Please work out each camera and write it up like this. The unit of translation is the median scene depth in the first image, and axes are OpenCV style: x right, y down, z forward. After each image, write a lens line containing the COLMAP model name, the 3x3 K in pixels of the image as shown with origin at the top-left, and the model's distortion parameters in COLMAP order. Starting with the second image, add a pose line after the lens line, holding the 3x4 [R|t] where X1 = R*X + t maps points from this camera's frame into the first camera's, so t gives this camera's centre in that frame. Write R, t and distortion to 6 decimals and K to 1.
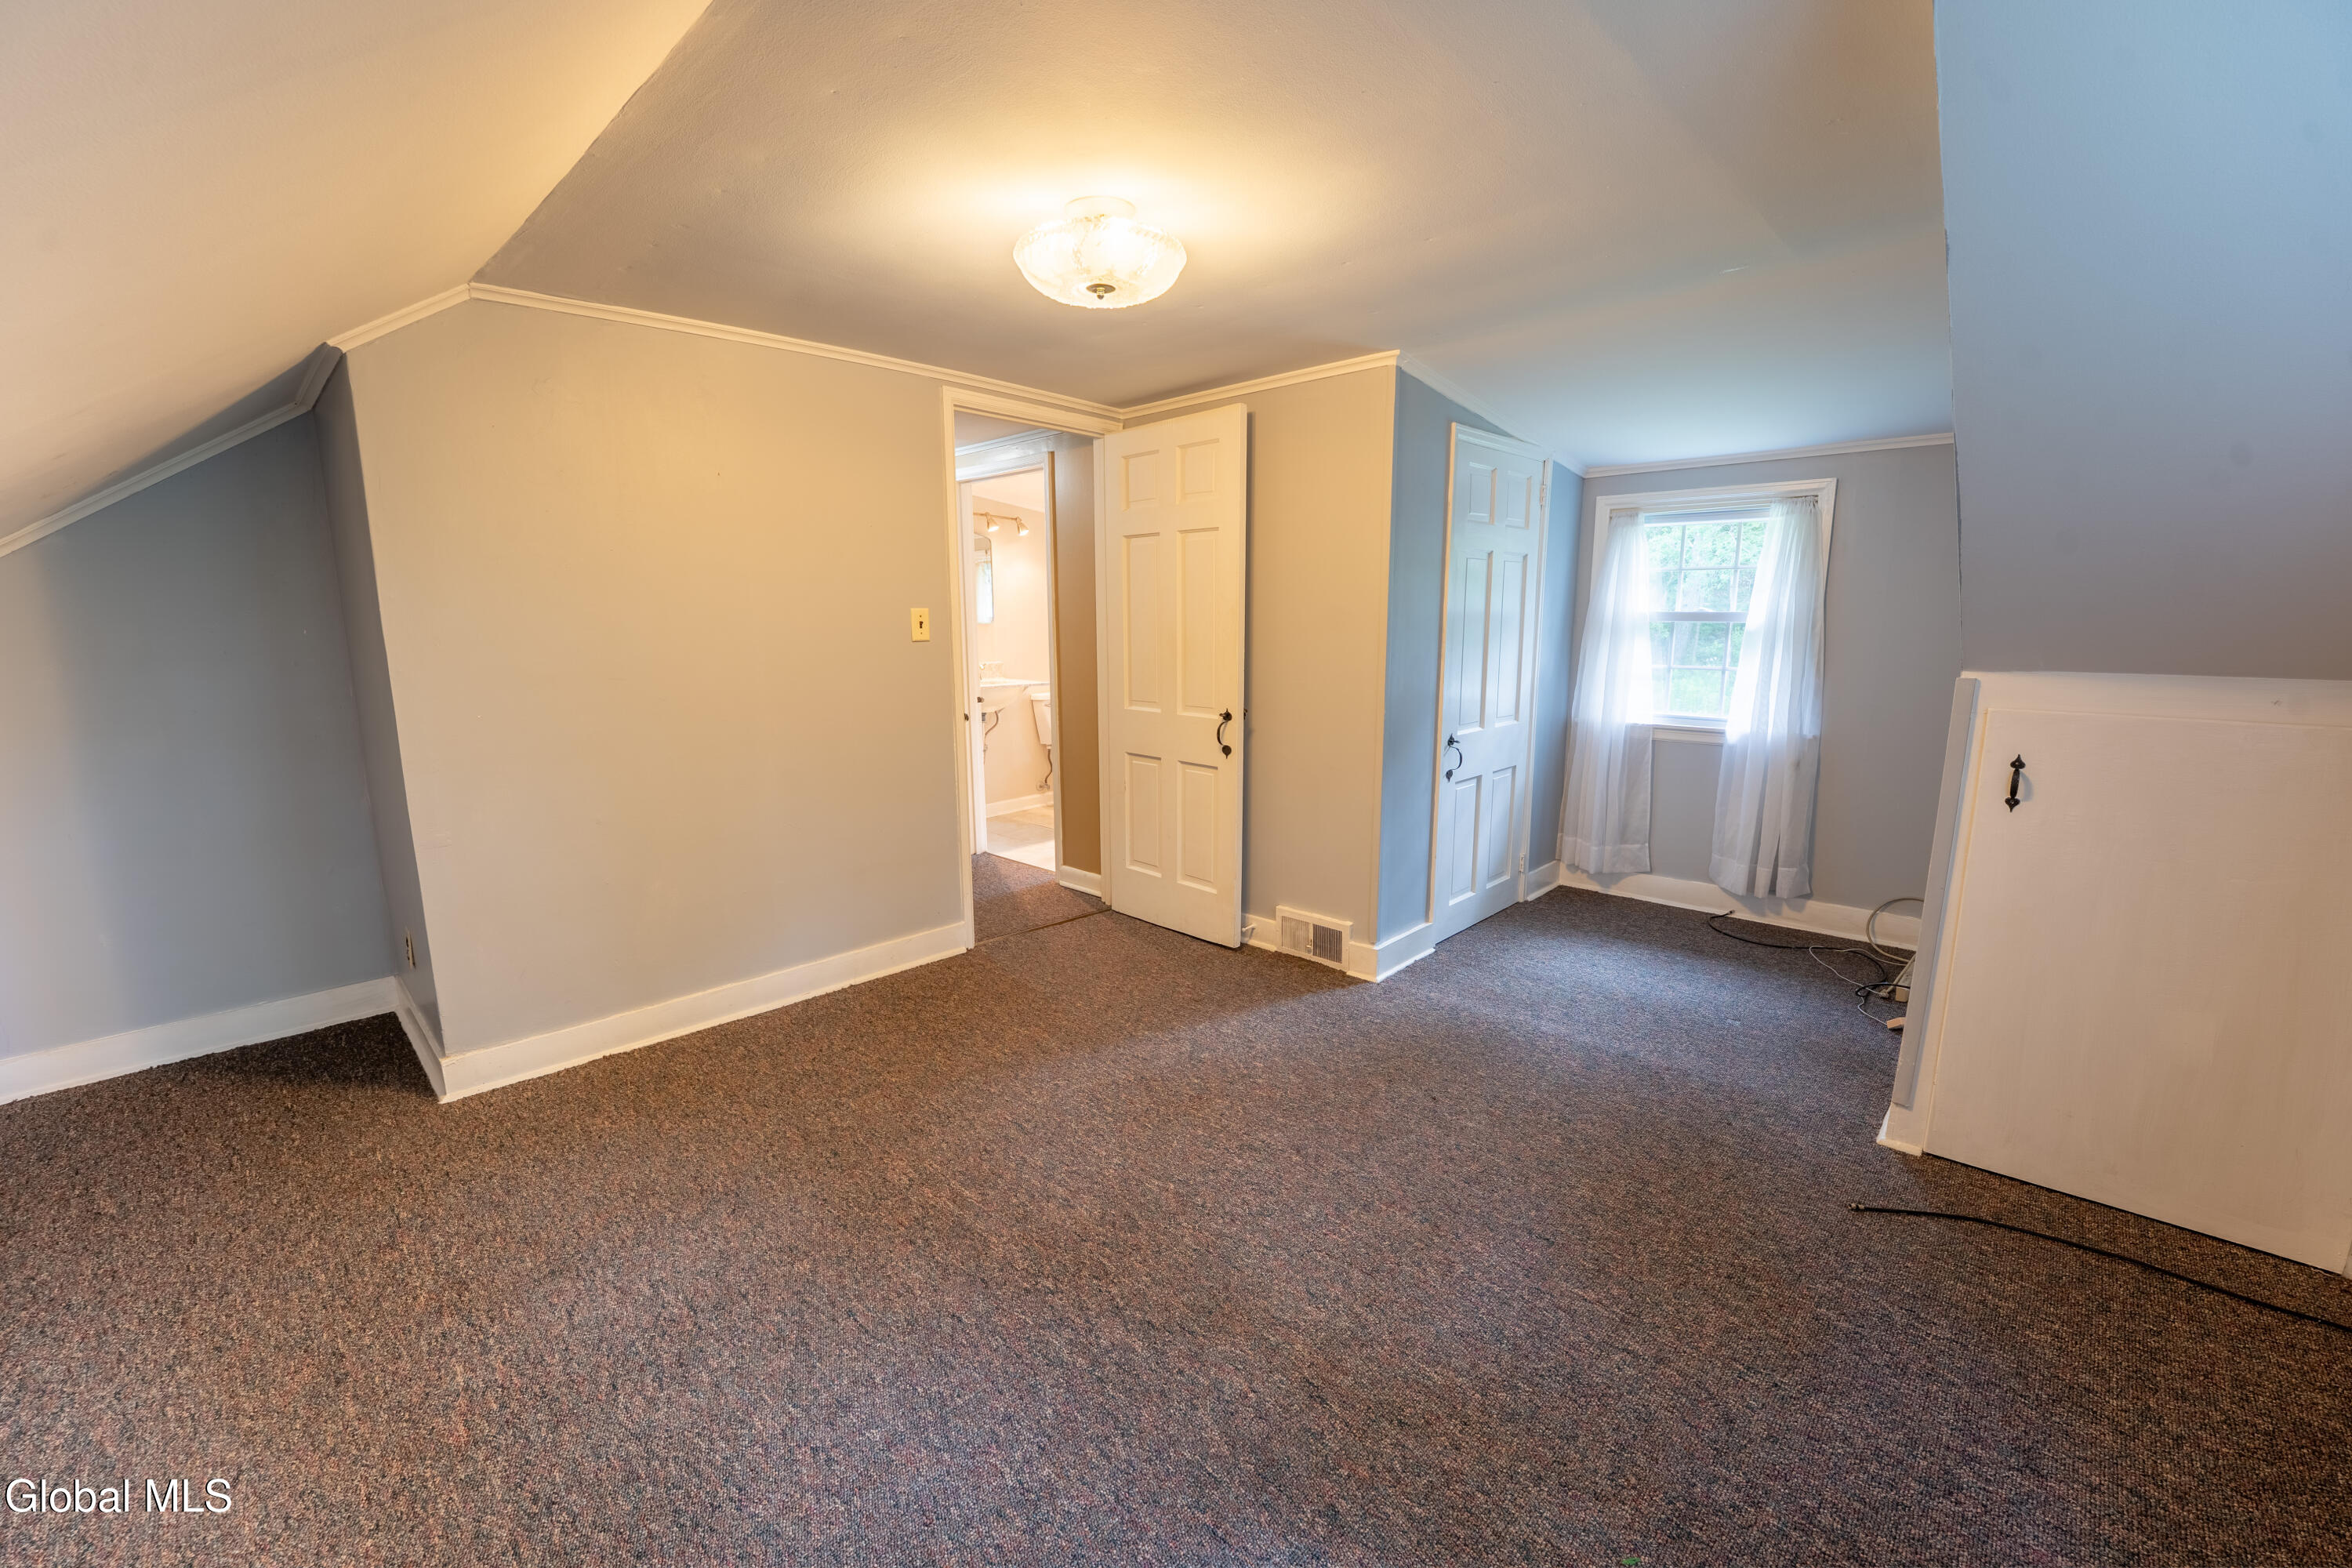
lens RADIAL K [[967.8, 0, 1172.2], [0, 967.8, 793.9], [0, 0, 1]] dist [-0.033208, 0.005282]
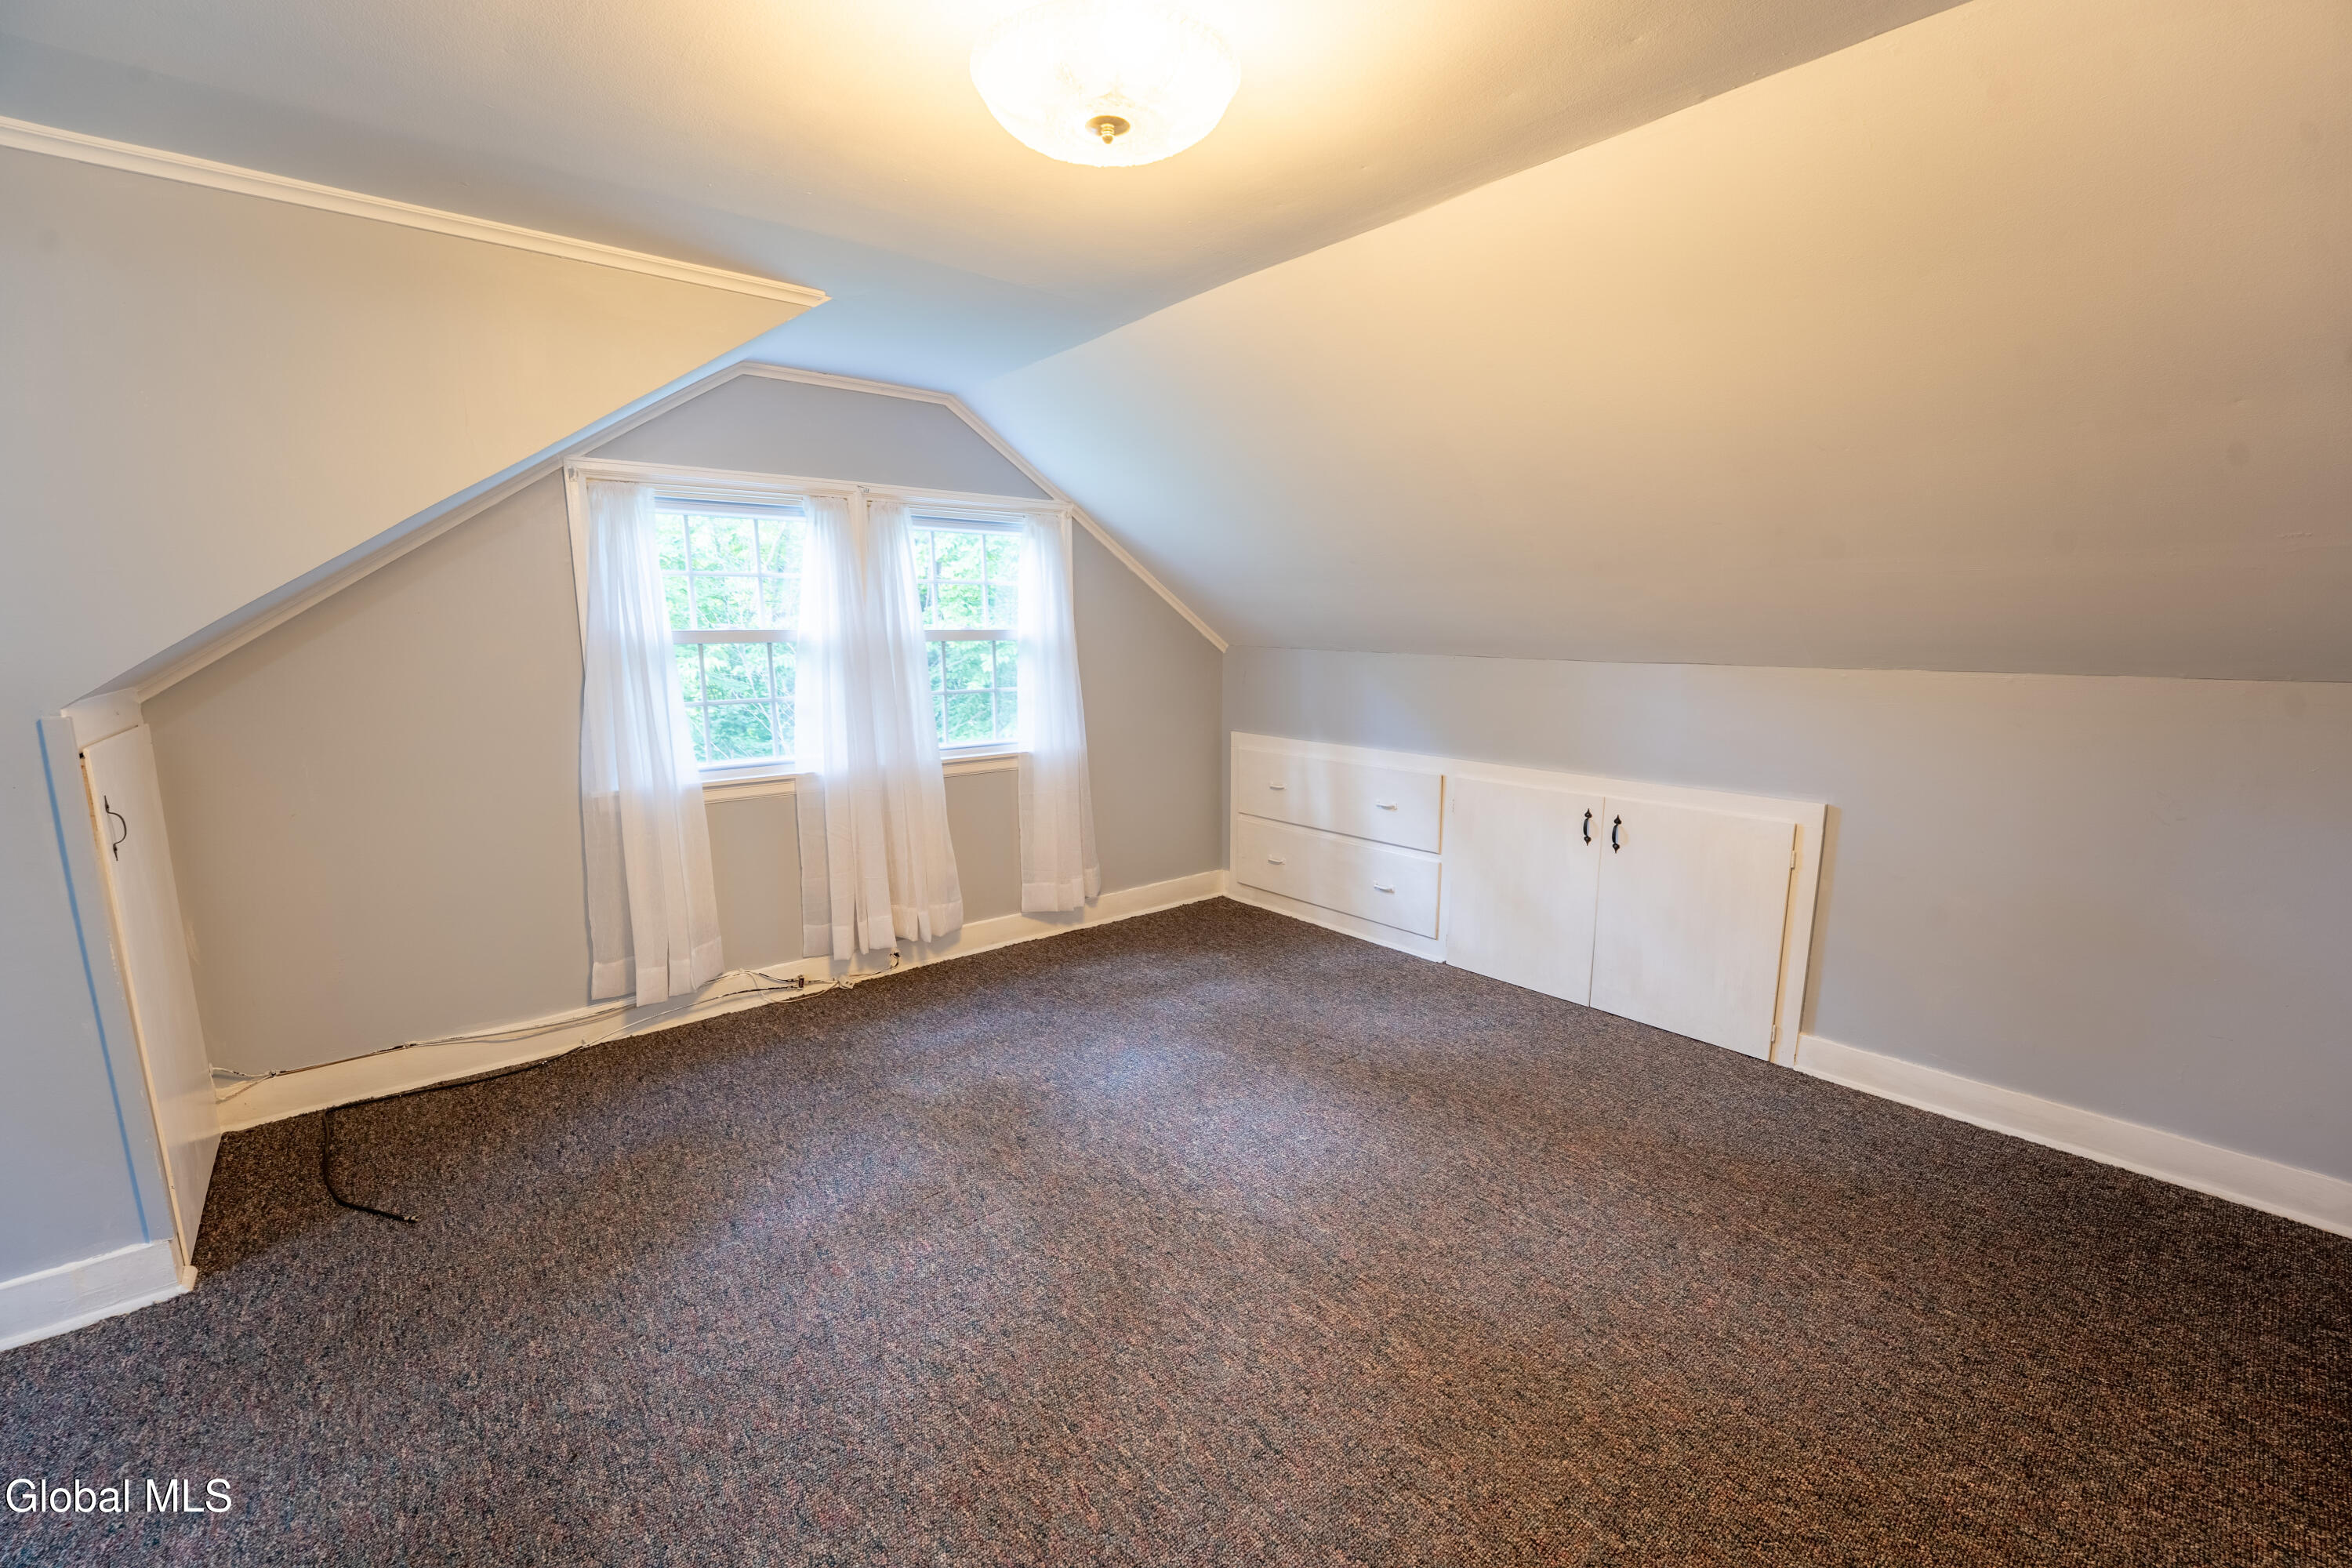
lens RADIAL K [[967.8, 0, 1172.2], [0, 967.8, 793.9], [0, 0, 1]] dist [-0.033208, 0.005282]
pose [[-0.995095, -0.011118, 0.098295, -0.184548], [0.023602, 0.938283, 0.345063, -0.325721], [-0.096065, 0.345690, -0.933418, 1.745666]]
